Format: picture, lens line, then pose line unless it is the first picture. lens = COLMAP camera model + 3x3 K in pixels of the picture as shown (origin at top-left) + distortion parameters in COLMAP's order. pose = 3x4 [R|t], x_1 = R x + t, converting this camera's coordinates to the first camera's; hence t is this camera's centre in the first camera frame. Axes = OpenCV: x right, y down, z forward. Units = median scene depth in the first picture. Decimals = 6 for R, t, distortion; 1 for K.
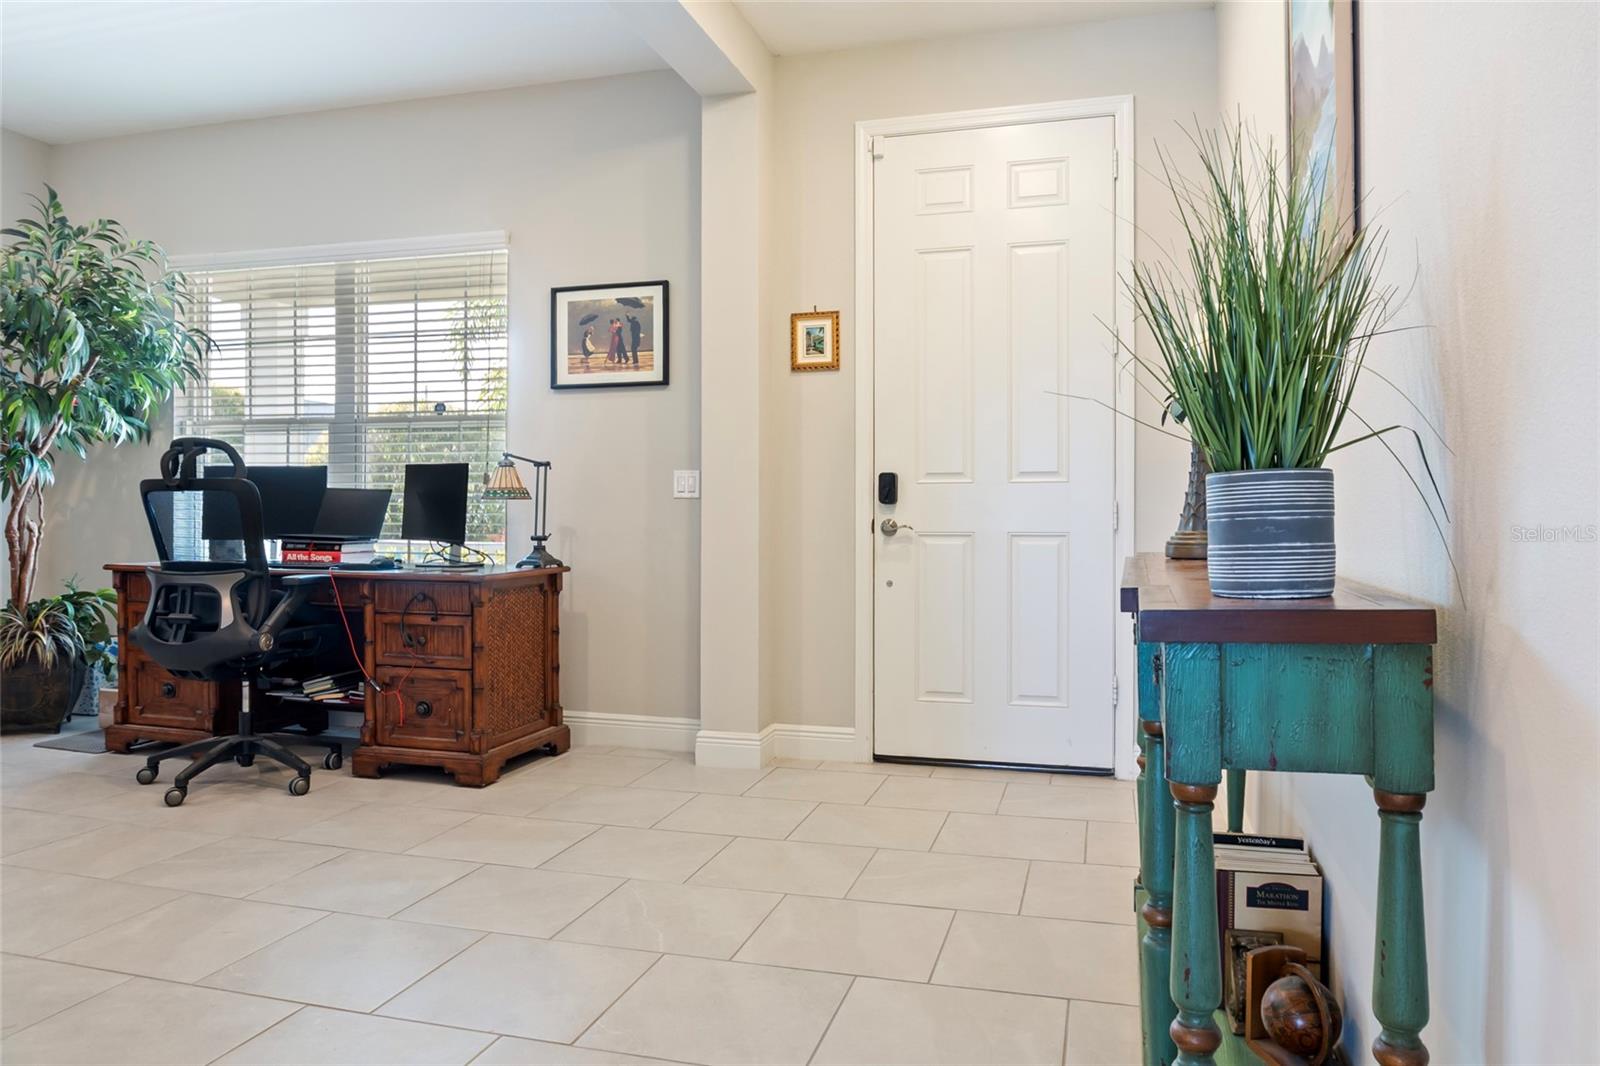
lens RADIAL K [[1080.5, 0, 801.4], [0, 1080.5, 511.8], [0, 0, 1]] dist [-0.043162, 0.005223]
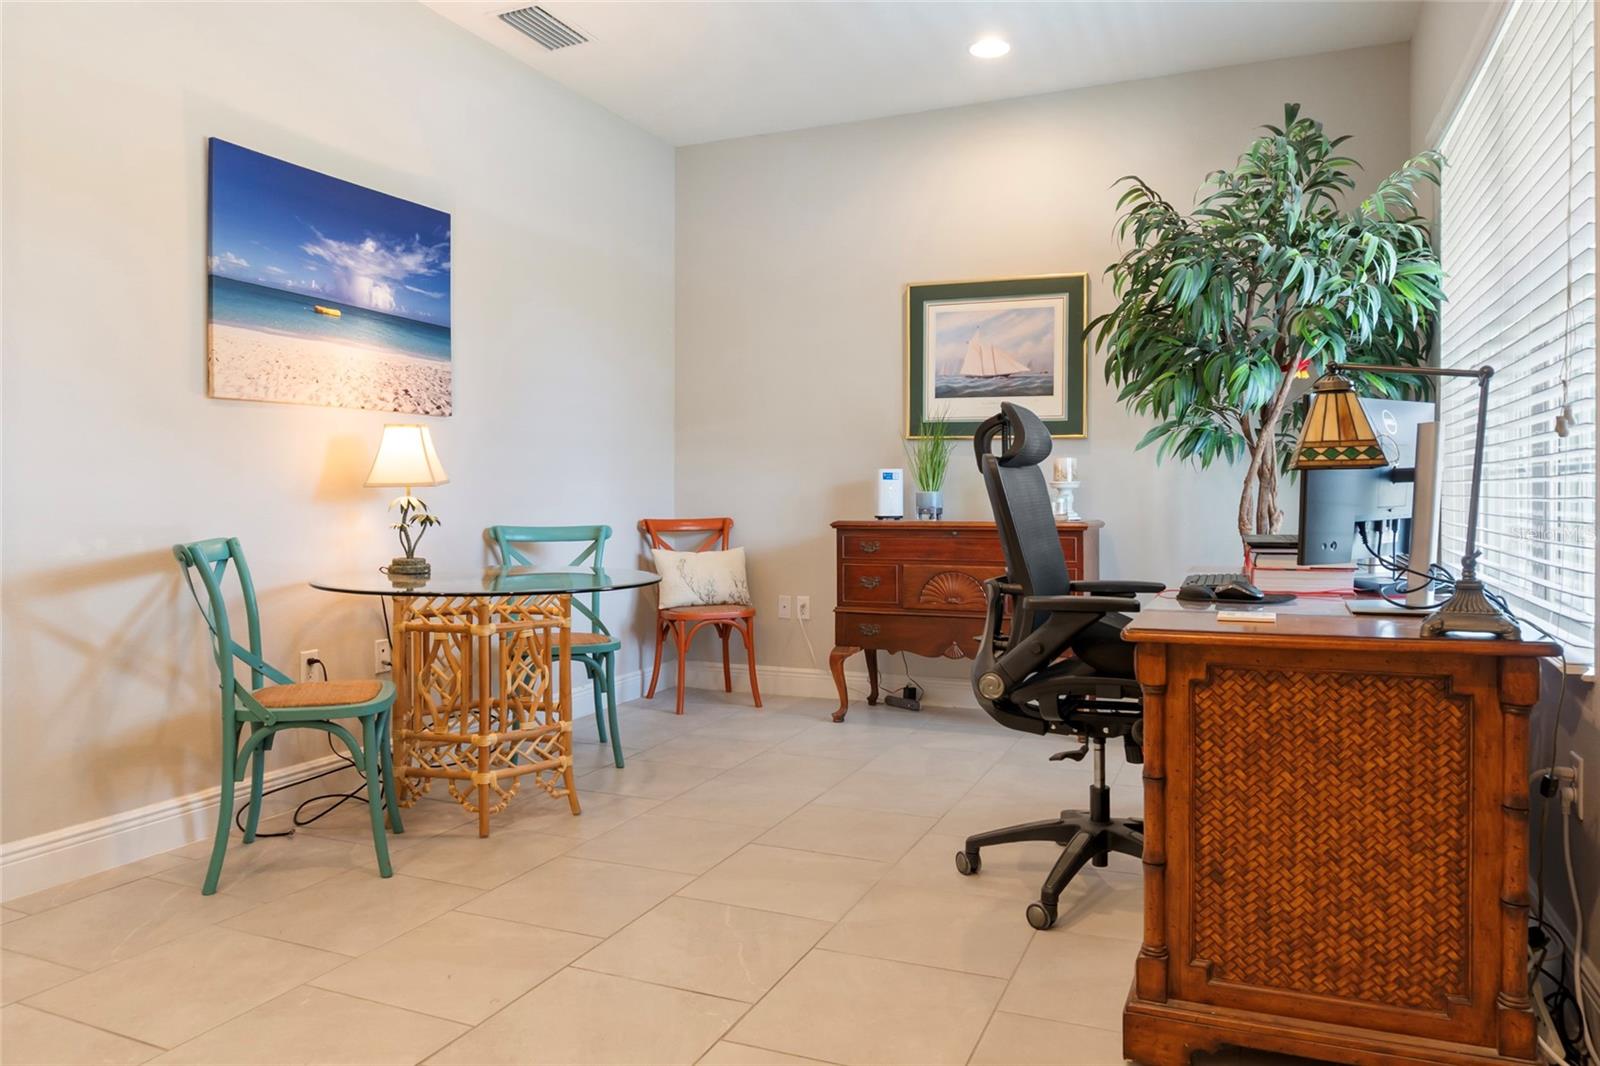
lens RADIAL K [[1080.5, 0, 801.4], [0, 1080.5, 511.8], [0, 0, 1]] dist [-0.043162, 0.005223]
pose [[-0.117177, 0.005577, -0.993095, 0.177248], [0.003124, 0.999981, 0.005247, 0.003059], [0.993106, -0.002488, -0.117192, 0.808913]]
